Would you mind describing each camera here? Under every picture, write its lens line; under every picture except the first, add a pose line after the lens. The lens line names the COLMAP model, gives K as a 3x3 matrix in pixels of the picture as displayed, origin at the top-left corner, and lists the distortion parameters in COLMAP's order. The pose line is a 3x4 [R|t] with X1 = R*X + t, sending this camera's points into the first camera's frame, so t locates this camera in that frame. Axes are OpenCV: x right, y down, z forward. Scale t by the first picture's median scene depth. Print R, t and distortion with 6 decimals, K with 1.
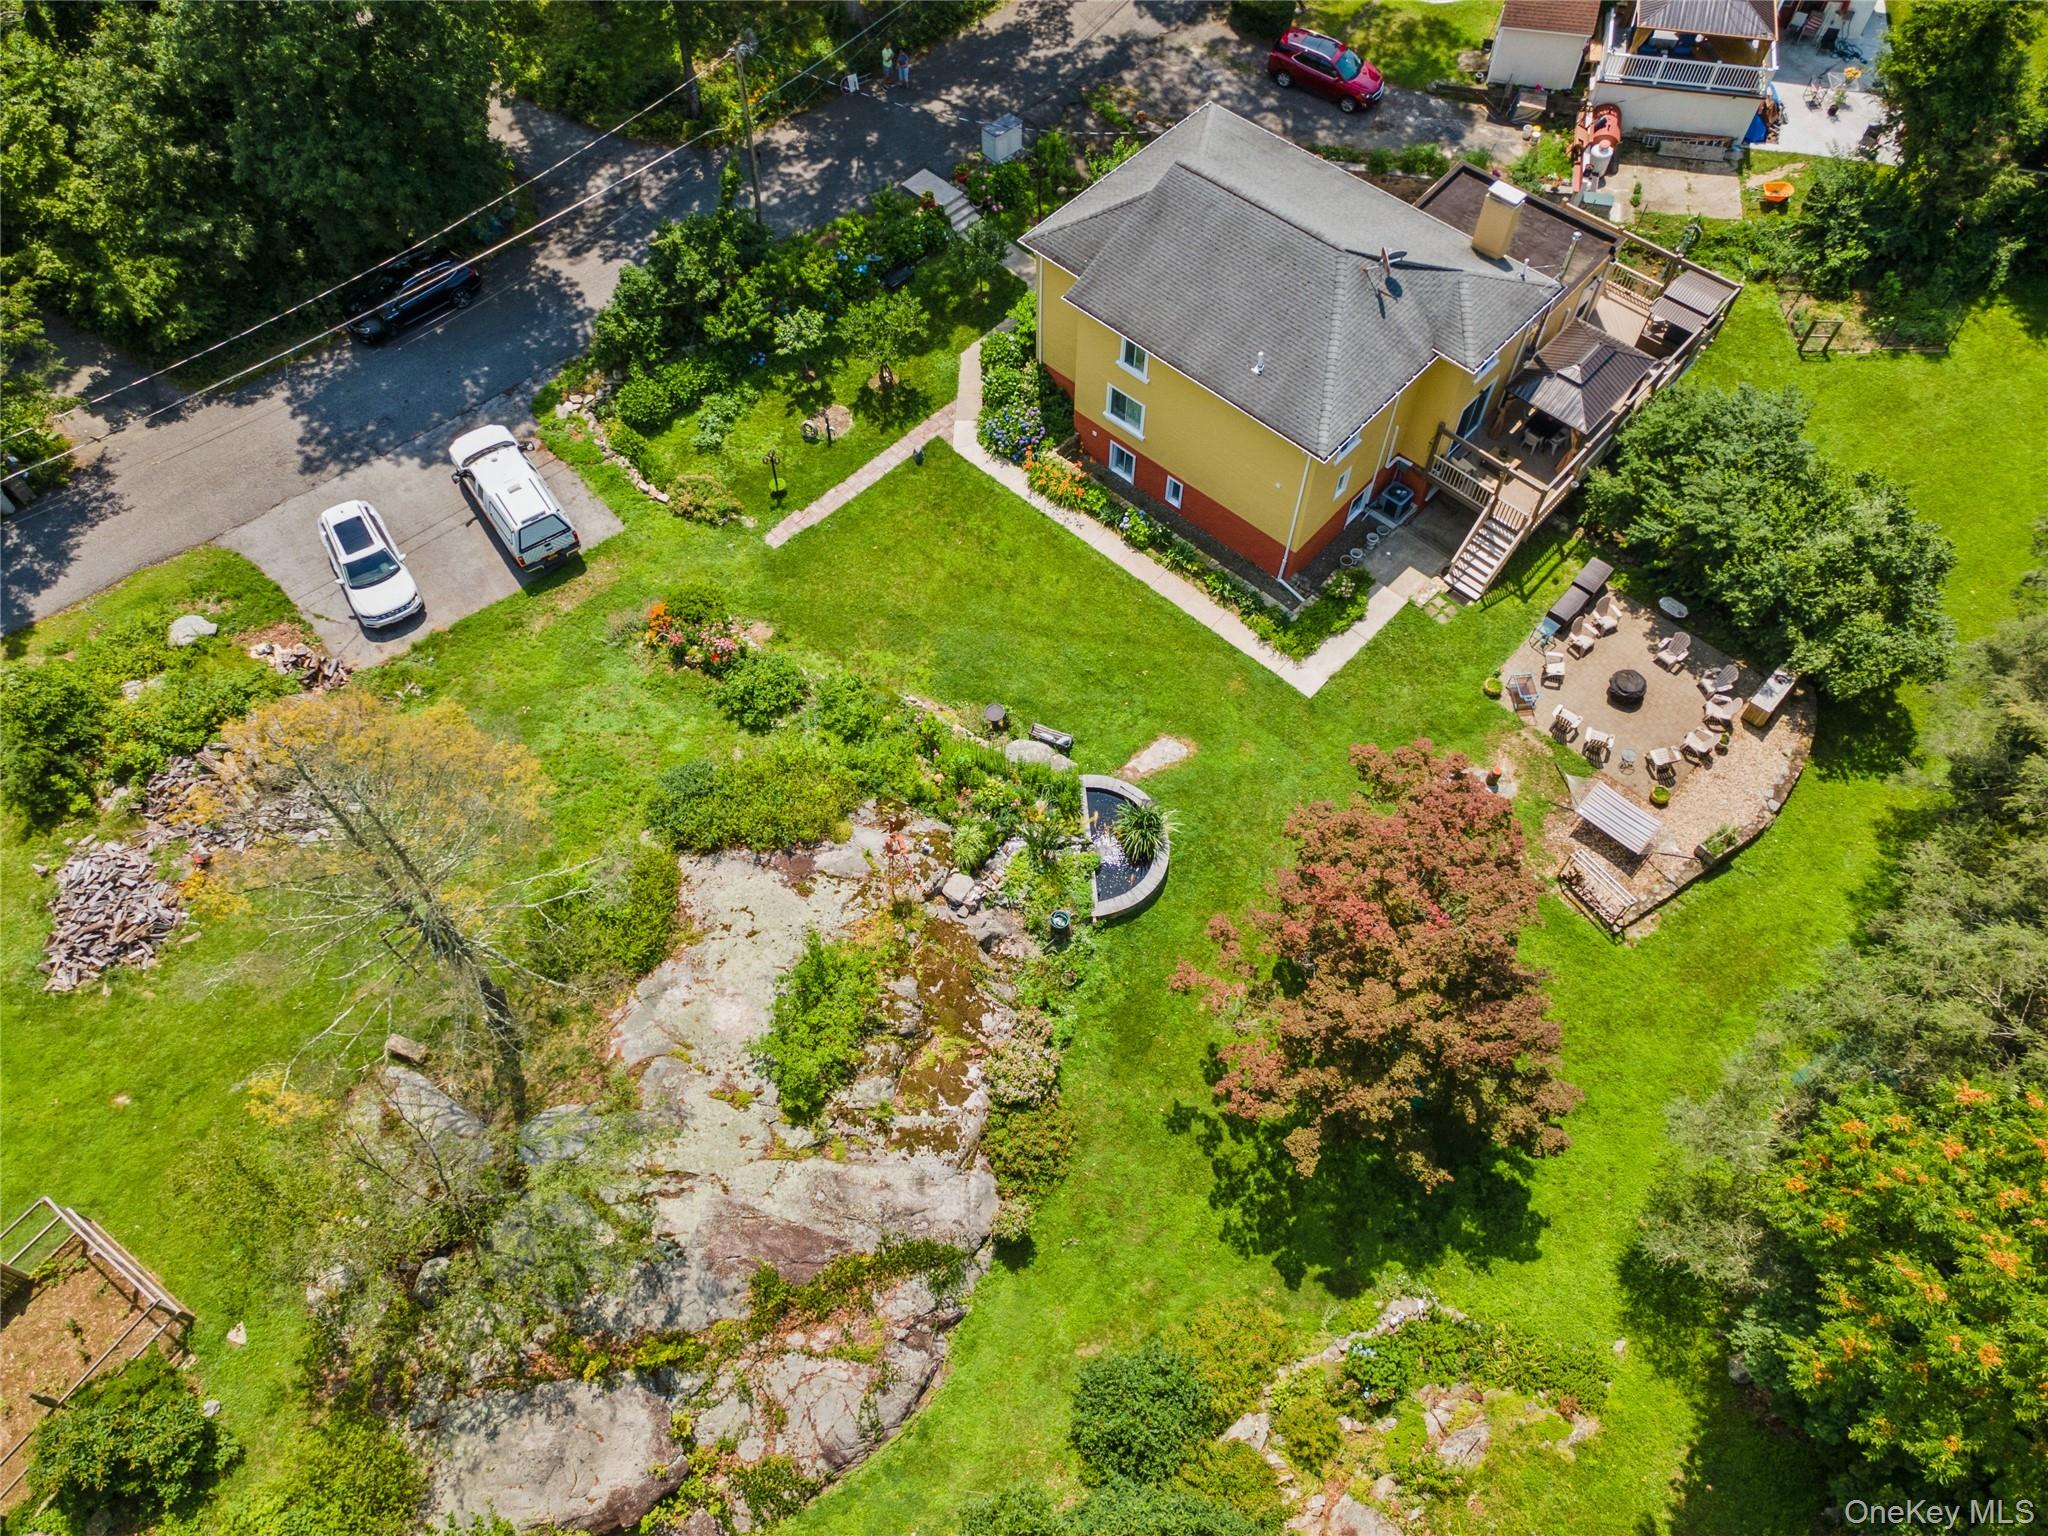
lens RADIAL K [[1448.3, 0, 1016.5], [0, 1448.3, 761.8], [0, 0, 1]] dist [0.037828, 0.008236]
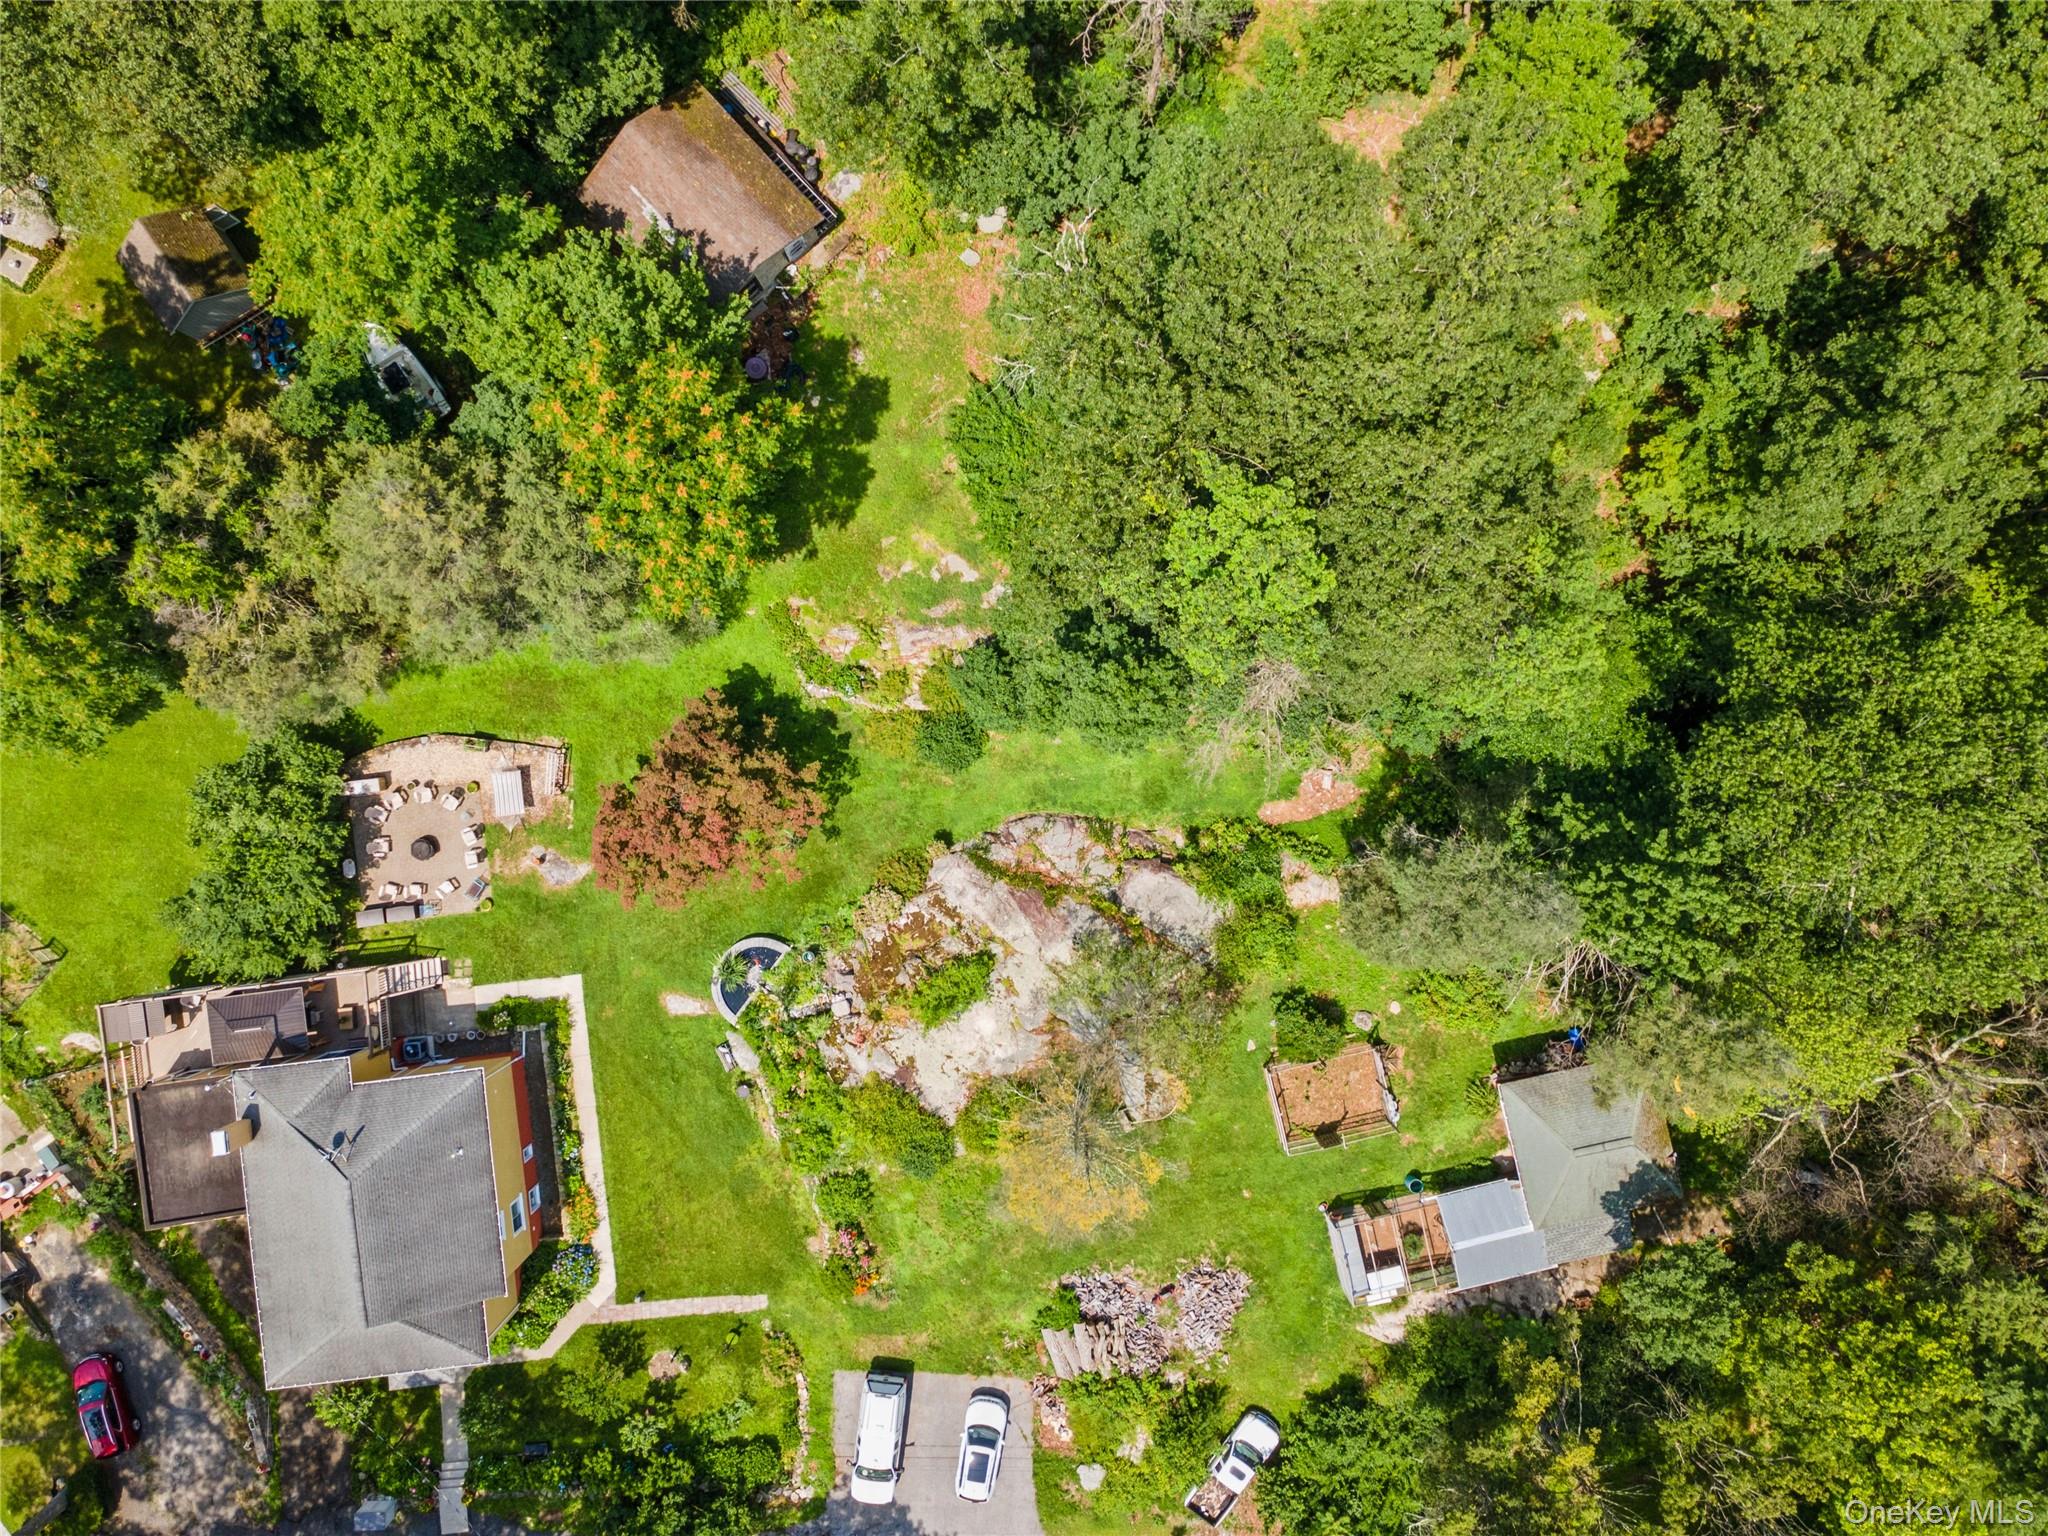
lens RADIAL K [[1448.3, 0, 1016.1], [0, 1448.3, 767.1], [0, 0, 1]] dist [0.037828, 0.008236]
pose [[-0.756965, -0.653454, 0.001293, -0.010760], [0.562967, -0.651137, 0.509008, -0.435086], [-0.331771, 0.386030, 0.860761, -0.603729]]
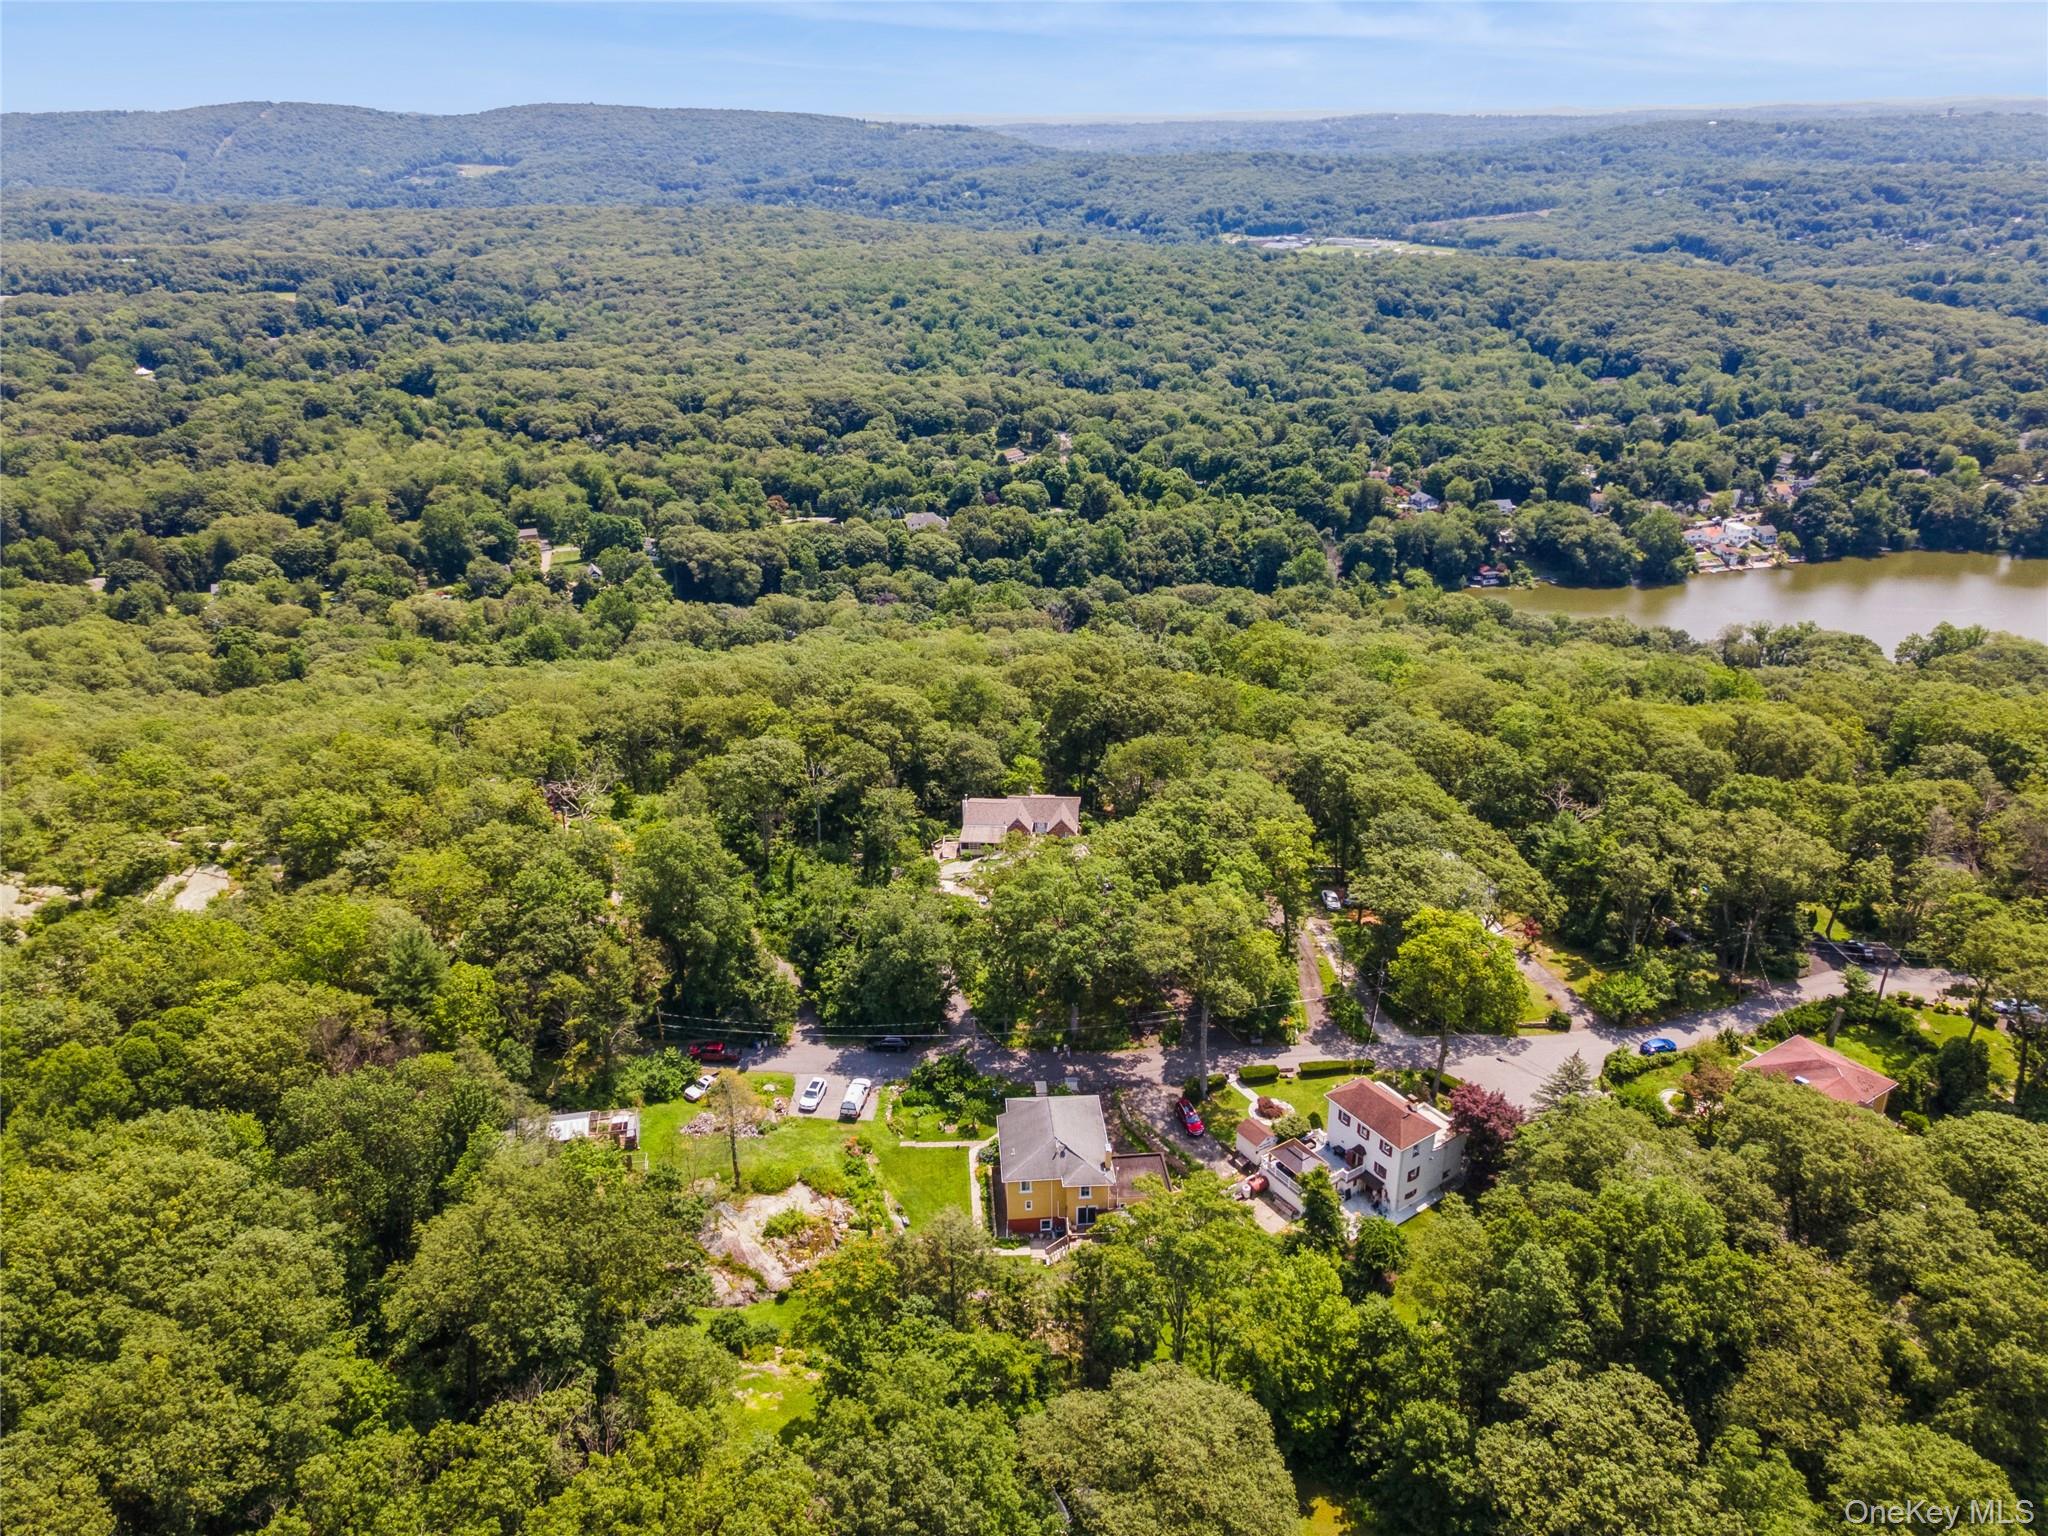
lens RADIAL K [[1448.3, 0, 1015.4], [0, 1448.3, 768.6], [0, 0, 1]] dist [0.037828, 0.008236]
pose [[0.724526, 0.281100, -0.629321, 1.936000], [-0.588542, 0.727517, -0.352616, 0.246920], [0.358721, 0.625861, 0.692544, -1.784688]]
